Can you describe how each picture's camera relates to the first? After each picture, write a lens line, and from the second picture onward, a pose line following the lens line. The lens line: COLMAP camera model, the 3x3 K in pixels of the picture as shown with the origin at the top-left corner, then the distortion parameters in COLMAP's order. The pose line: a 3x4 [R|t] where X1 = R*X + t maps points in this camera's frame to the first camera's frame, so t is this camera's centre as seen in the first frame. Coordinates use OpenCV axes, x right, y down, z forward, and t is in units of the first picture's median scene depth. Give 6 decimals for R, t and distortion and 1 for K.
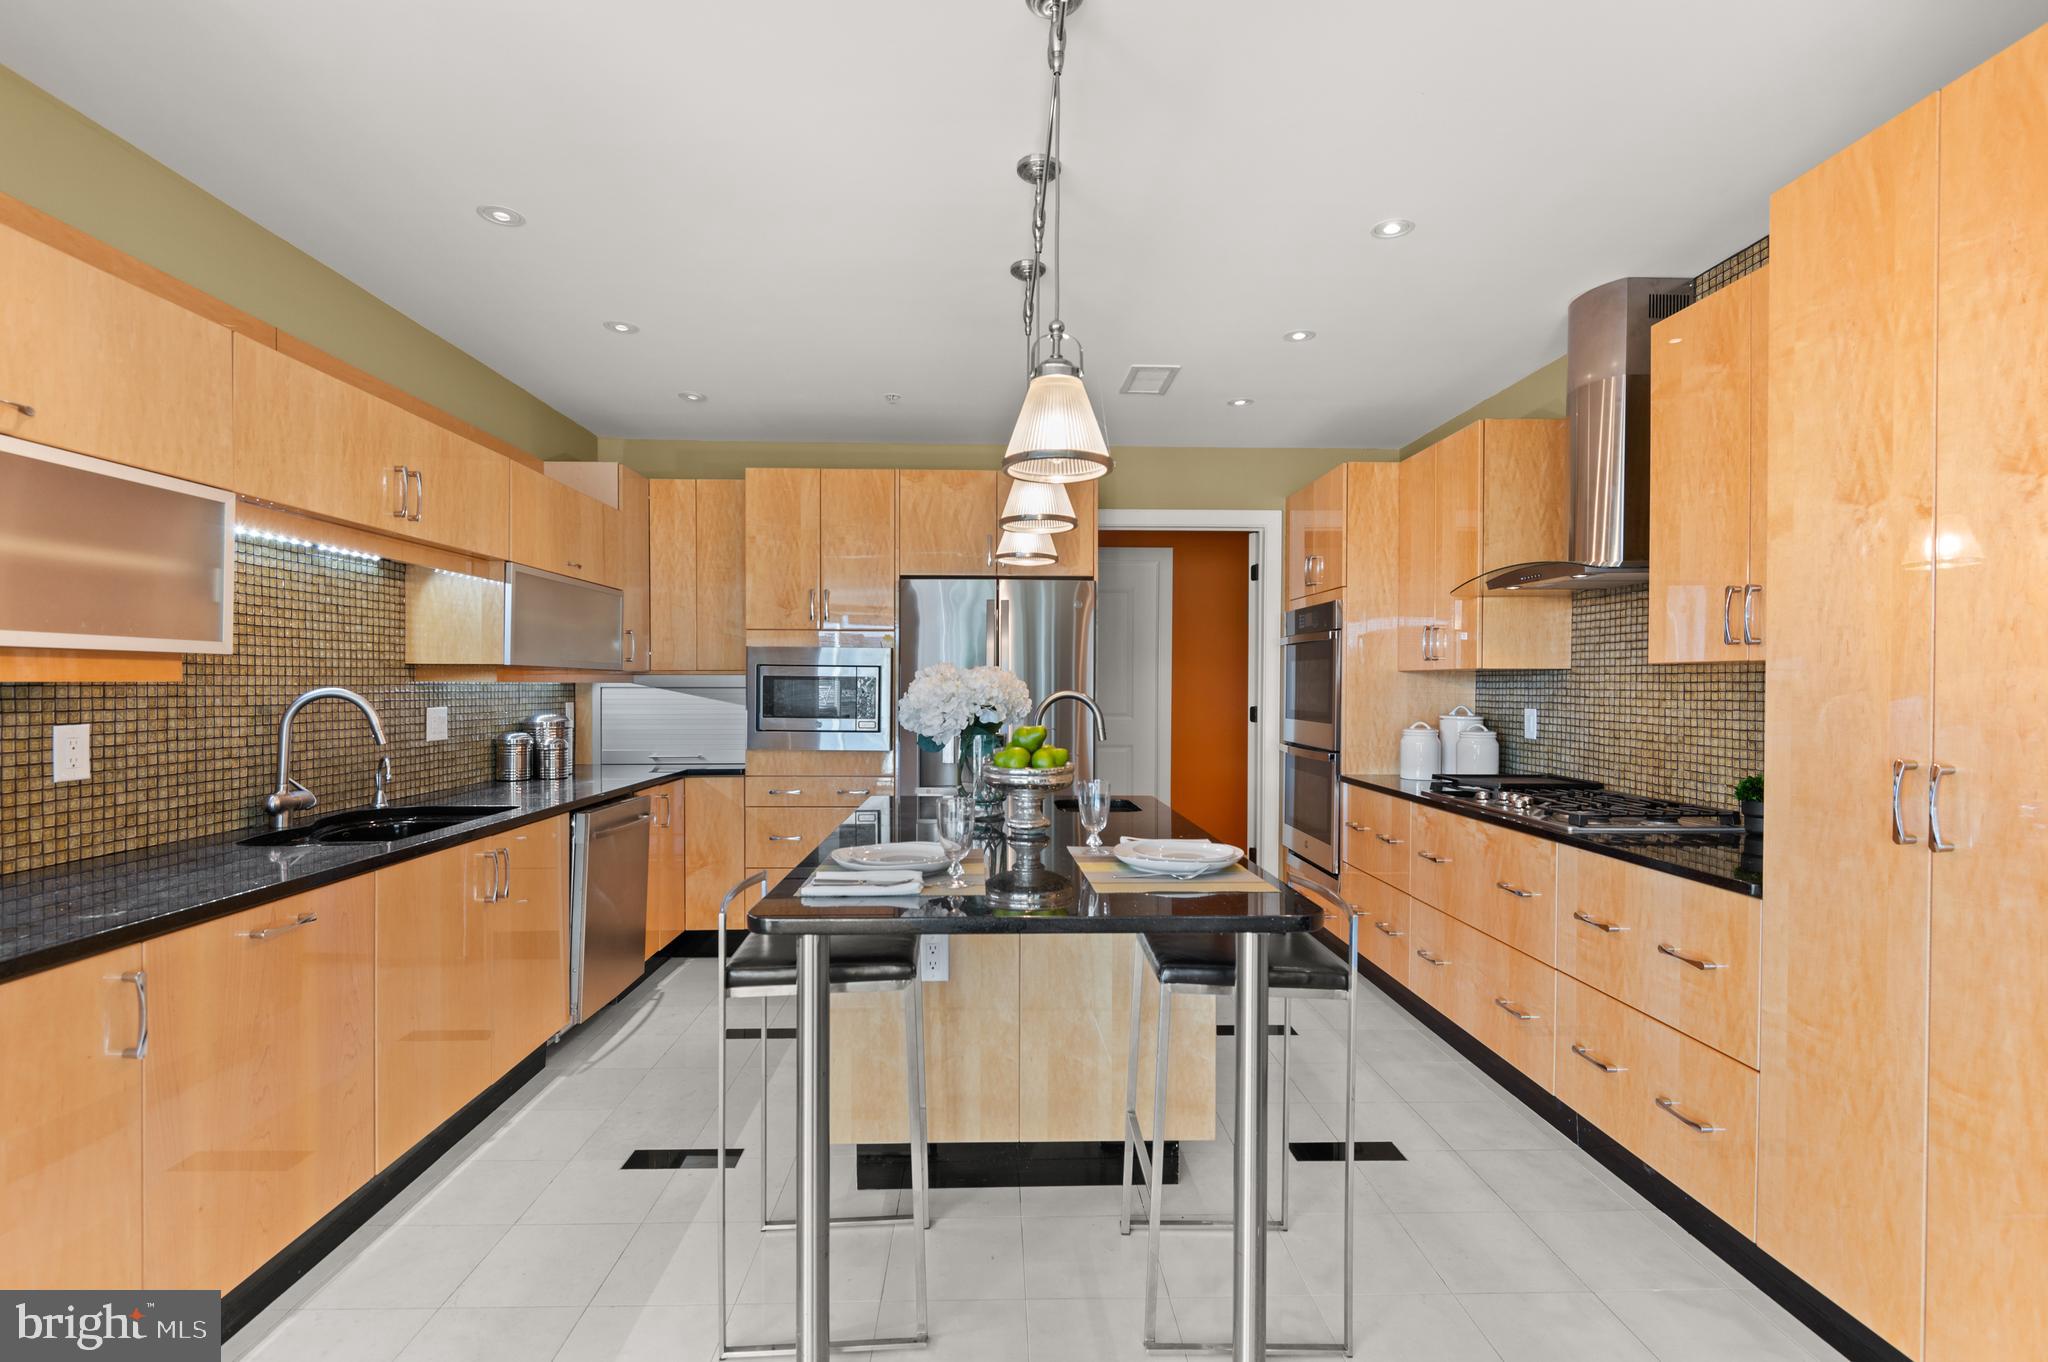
lens RADIAL K [[943.0, 0, 1013.3], [0, 943.0, 688.3], [0, 0, 1]] dist [0.002455, -0.000177]
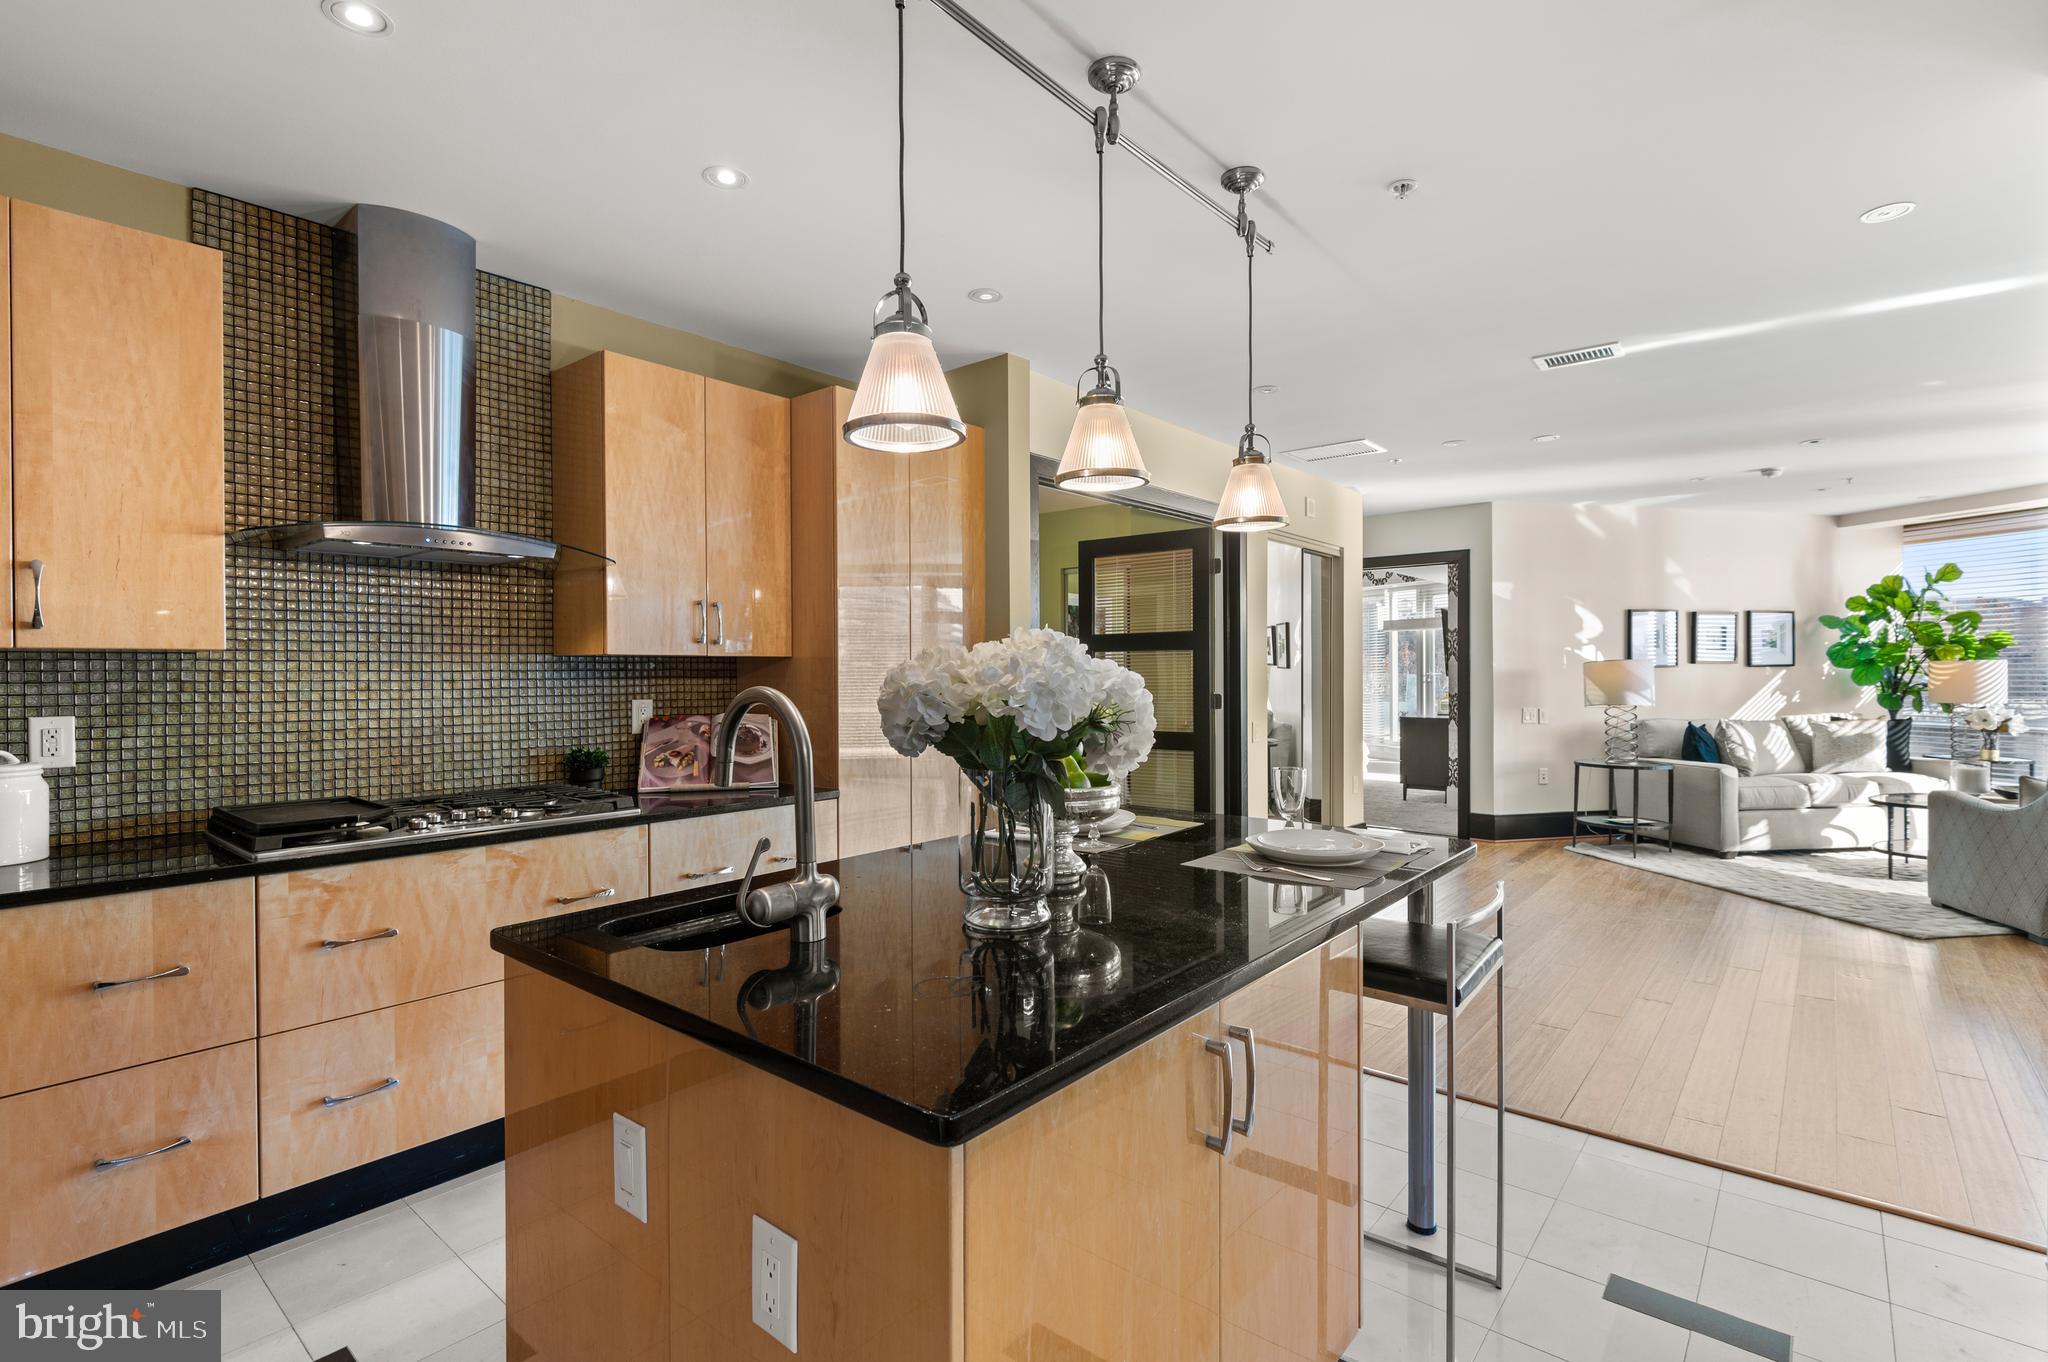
lens RADIAL K [[962.4, 0, 1025.4], [0, 962.4, 676.8], [0, 0, 1]] dist [0.004095, -0.002153]
pose [[-0.747209, -0.005324, 0.664568, -0.446393], [0.004443, 0.999906, 0.013006, -0.012475], [-0.664575, 0.012671, -0.747115, 1.523918]]
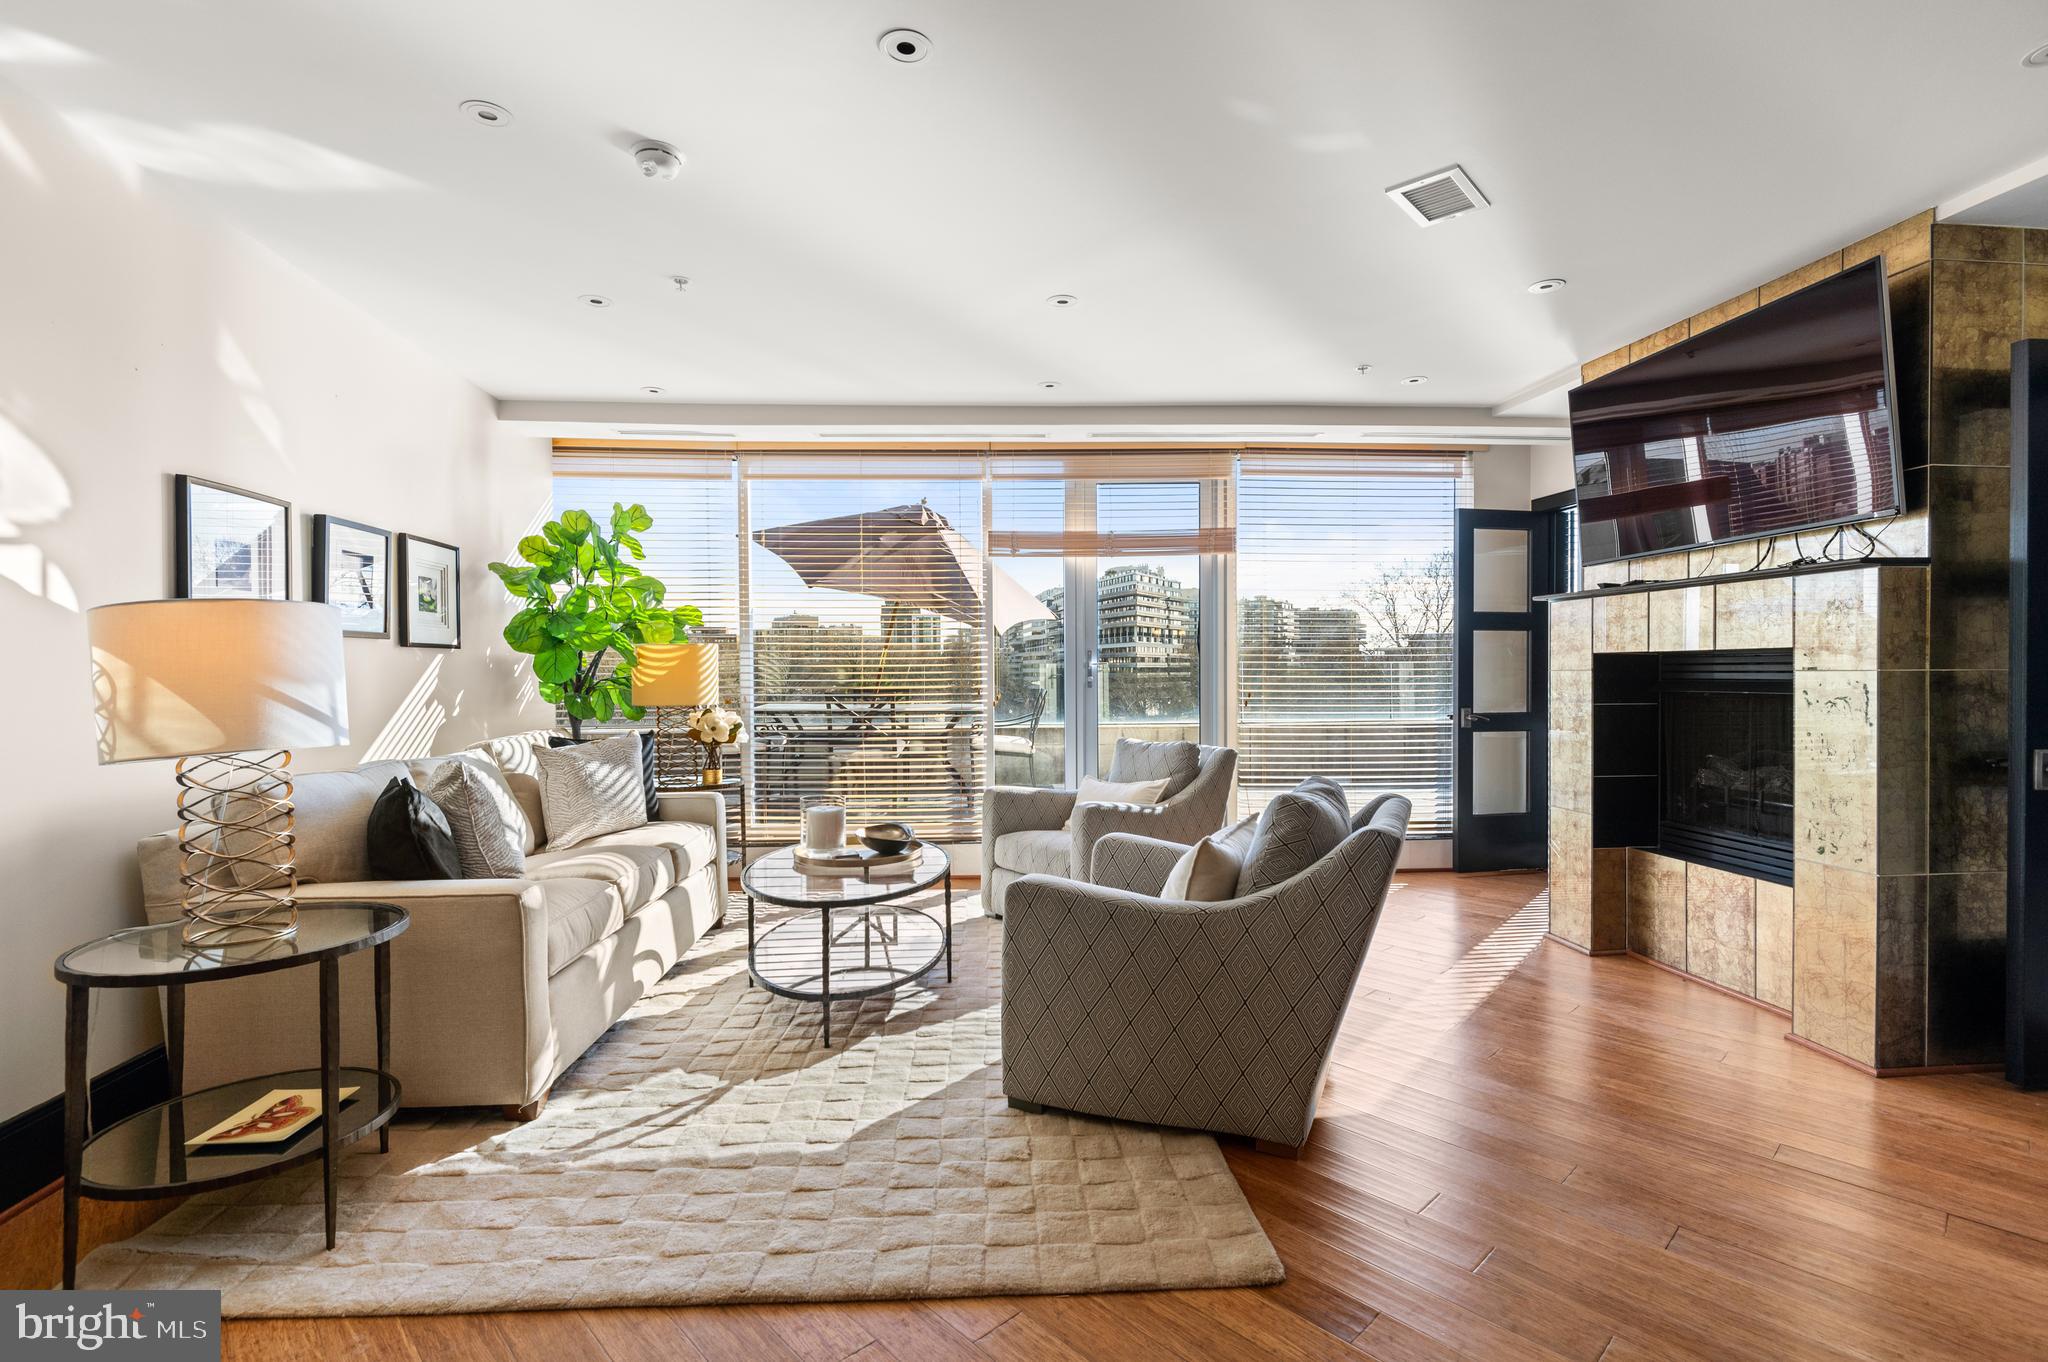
lens RADIAL K [[945.5, 0, 1025.6], [0, 945.5, 673.1], [0, 0, 1]] dist [0.005248, -0.000979]
pose [[-0.741394, 0.000142, -0.671070, 0.130237], [-0.003416, 0.999986, 0.003986, 0.037037], [0.671061, 0.005247, -0.741384, -0.478349]]
